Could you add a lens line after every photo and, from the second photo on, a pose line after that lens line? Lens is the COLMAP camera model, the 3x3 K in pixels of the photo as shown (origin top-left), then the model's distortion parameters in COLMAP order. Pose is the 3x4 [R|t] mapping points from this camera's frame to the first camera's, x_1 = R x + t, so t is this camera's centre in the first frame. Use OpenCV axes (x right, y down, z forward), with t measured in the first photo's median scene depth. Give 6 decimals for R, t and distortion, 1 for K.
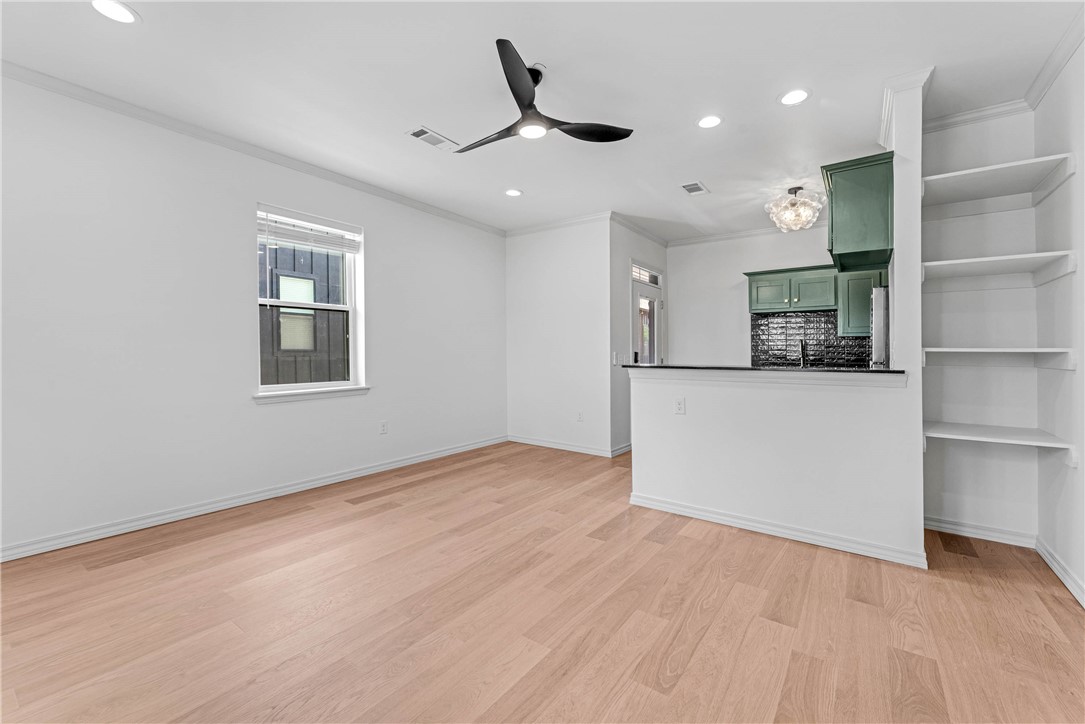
lens RADIAL K [[437.9, 0, 574.2], [0, 437.9, 353.2], [0, 0, 1]] dist [0.001388, 0.000073]
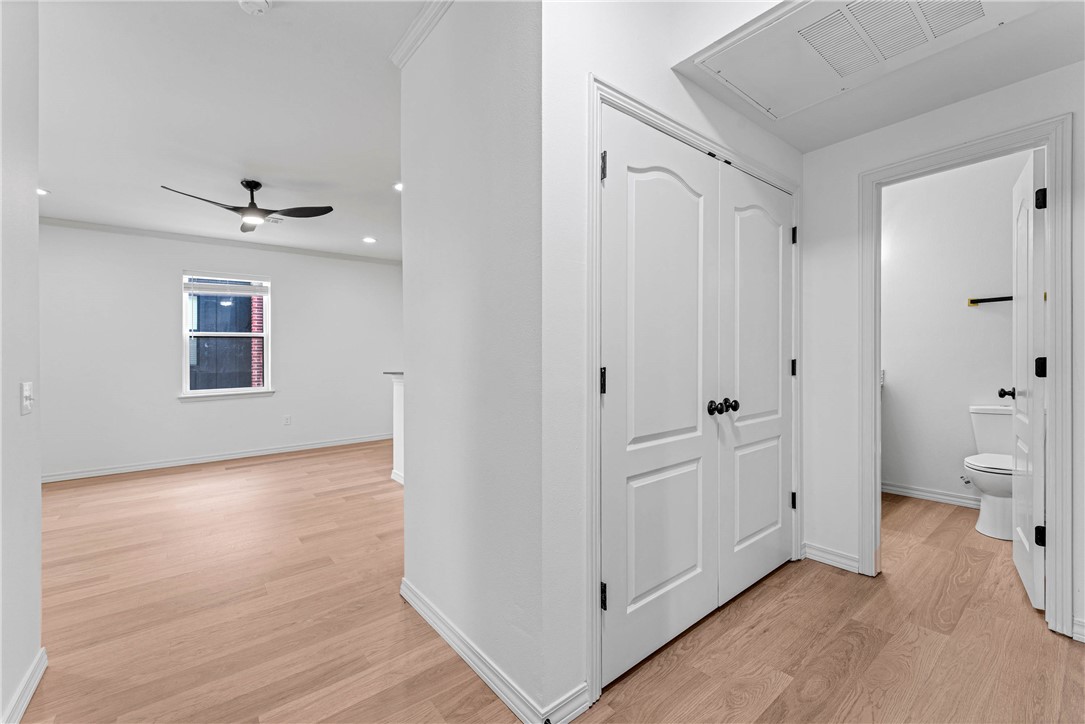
lens RADIAL K [[437.9, 0, 574.2], [0, 437.9, 353.2], [0, 0, 1]] dist [0.001388, 0.000073]
pose [[0.966531, -0.030231, -0.254762, 0.842321], [0.026830, 0.999499, -0.016815, 0.006818], [0.255142, 0.009417, 0.966858, -0.110560]]
